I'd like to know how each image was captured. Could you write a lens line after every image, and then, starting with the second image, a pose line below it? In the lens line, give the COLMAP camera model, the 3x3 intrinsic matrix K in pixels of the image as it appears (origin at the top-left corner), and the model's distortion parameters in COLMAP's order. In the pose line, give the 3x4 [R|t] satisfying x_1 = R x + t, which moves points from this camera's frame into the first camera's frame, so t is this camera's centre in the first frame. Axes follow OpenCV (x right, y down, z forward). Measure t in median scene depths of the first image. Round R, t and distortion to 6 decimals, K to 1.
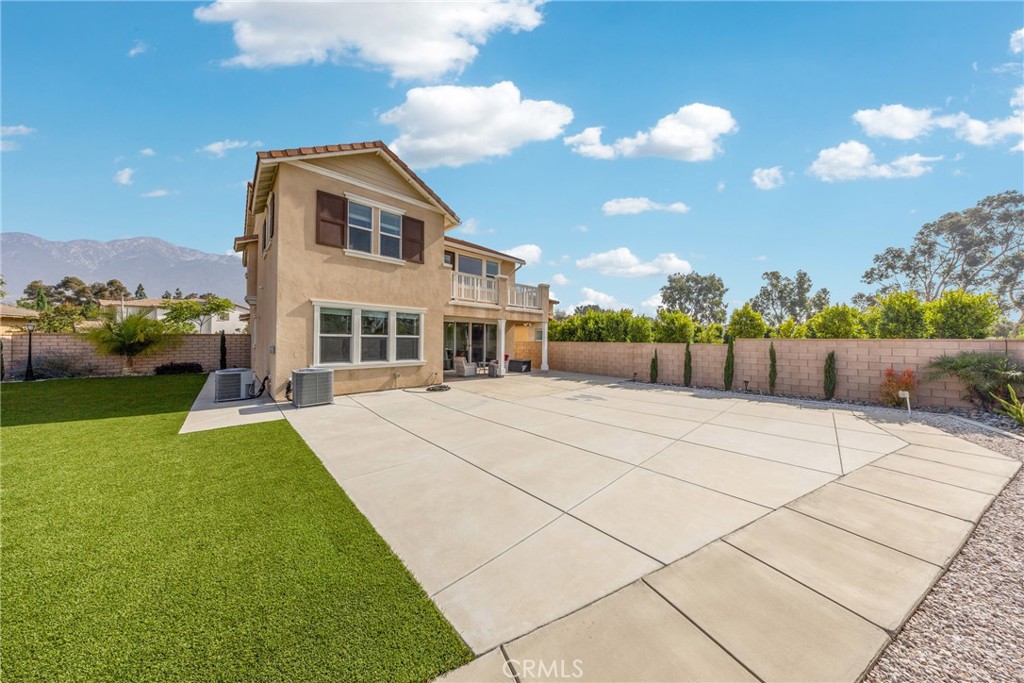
lens RADIAL K [[300.7, 0, 514.0], [0, 300.7, 336.6], [0, 0, 1]] dist [0.000987, 0.000210]
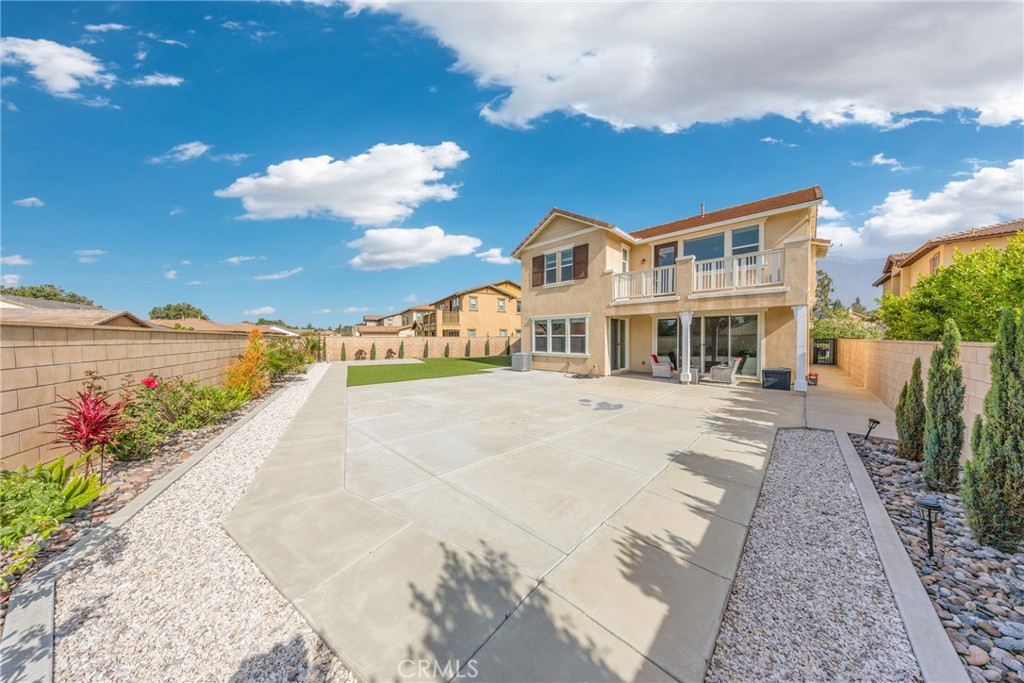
lens RADIAL K [[294.2, 0, 512.0], [0, 294.2, 341.5], [0, 0, 1]] dist [0.033632, 0.000028]
pose [[0.039236, 0.004171, -0.999221, 0.926575], [0.009950, 0.999940, 0.004565, 0.016717], [0.999180, -0.010122, 0.039192, 0.634565]]
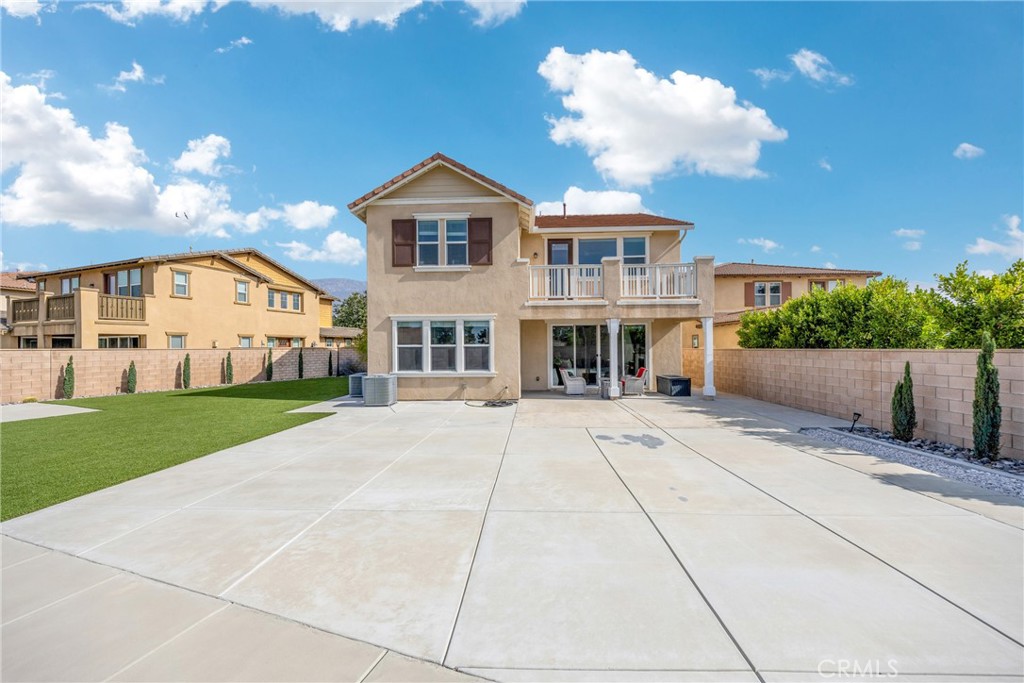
lens RADIAL K [[376.2, 0, 507.4], [0, 376.2, 346.5], [0, 0, 1]] dist [-0.000710, -0.000120]
pose [[0.697709, -0.015538, -0.716213, 0.537556], [0.020551, 0.999787, -0.001670, 0.006223], [0.716087, -0.013554, 0.697880, 0.242498]]
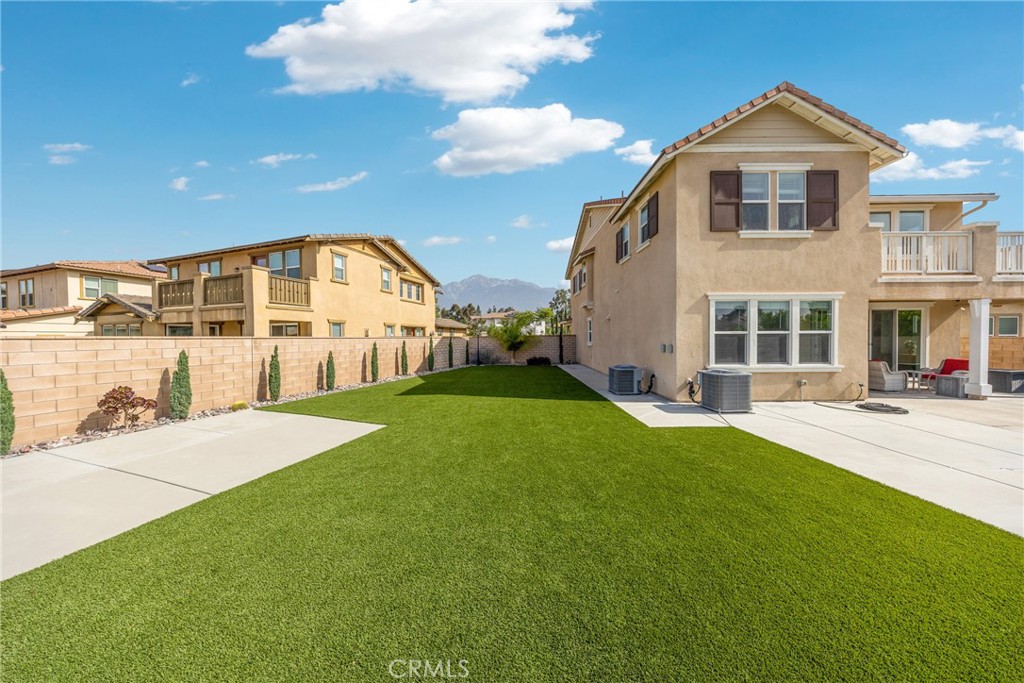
lens RADIAL K [[298.7, 0, 512.0], [0, 298.7, 341.5], [0, 0, 1]] dist [-0.004594, 0.000052]
pose [[0.722262, -0.006145, -0.691592, -0.375197], [0.020554, 0.999710, 0.012583, -0.001726], [0.691314, -0.023303, 0.722179, -0.051853]]
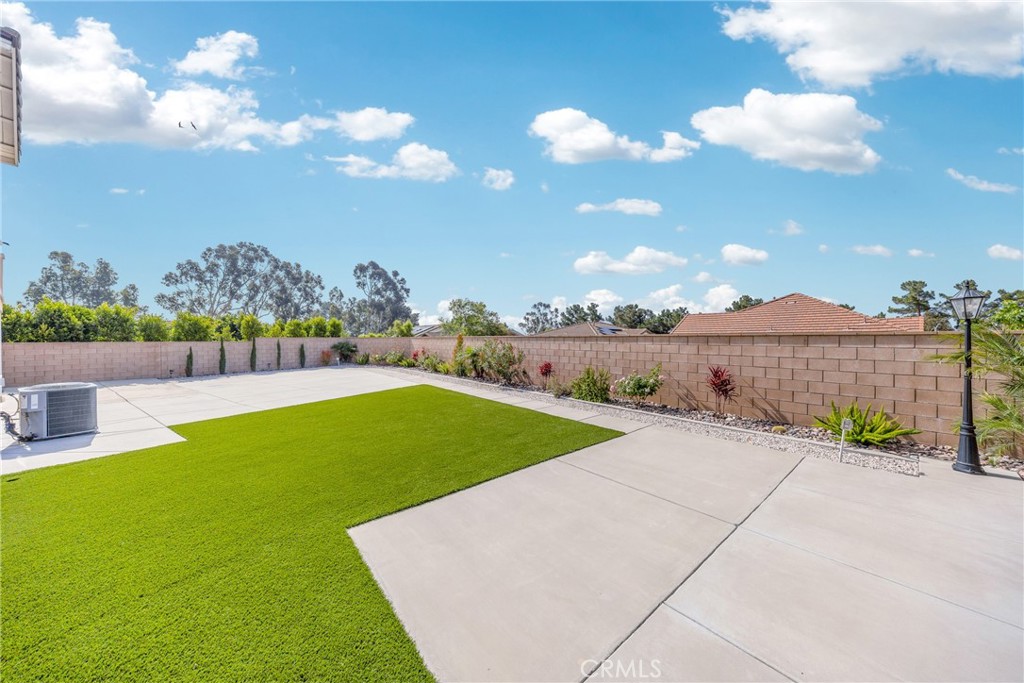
lens RADIAL K [[337.8, 0, 512.0], [0, 337.8, 341.5], [0, 0, 1]] dist [-0.001278, -0.000102]
pose [[-0.210239, -0.015649, 0.977525, -1.213735], [-0.010541, 0.999850, 0.013740, -0.010110], [-0.977593, -0.007416, -0.210372, 0.090643]]
